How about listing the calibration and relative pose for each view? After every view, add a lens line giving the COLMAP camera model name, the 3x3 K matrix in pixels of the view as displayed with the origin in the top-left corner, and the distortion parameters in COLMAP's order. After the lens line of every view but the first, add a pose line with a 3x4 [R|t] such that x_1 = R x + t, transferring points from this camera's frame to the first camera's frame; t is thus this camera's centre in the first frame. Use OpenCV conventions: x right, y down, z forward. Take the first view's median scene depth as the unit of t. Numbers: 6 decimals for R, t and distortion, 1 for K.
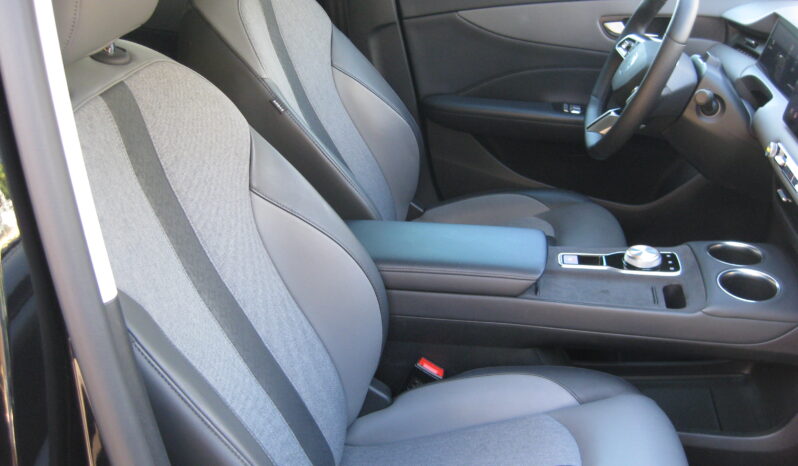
lens RADIAL K [[913.7, 0, 396.6], [0, 913.7, 203.0], [0, 0, 1]] dist [-0.103904, 0.017952]
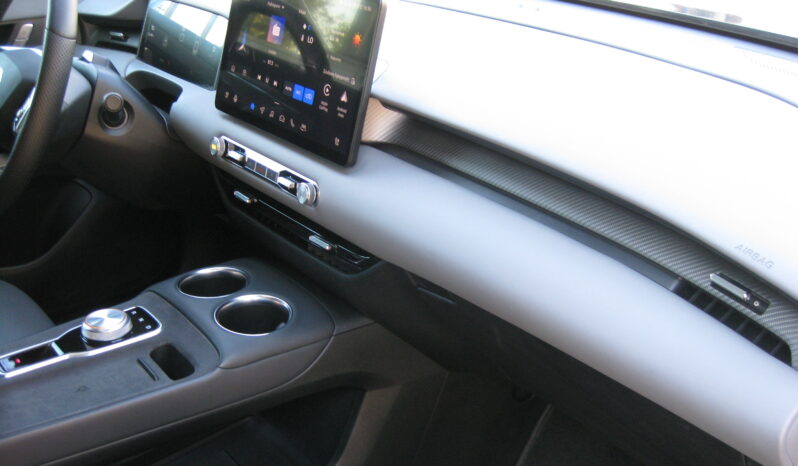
lens RADIAL K [[913.7, 0, 396.6], [0, 913.7, 203.0], [0, 0, 1]] dist [-0.103904, 0.017952]
pose [[0.697154, -0.248939, 0.672314, -0.033933], [0.272115, 0.959484, 0.073101, -0.025567], [-0.663273, 0.131984, 0.736648, 0.285135]]
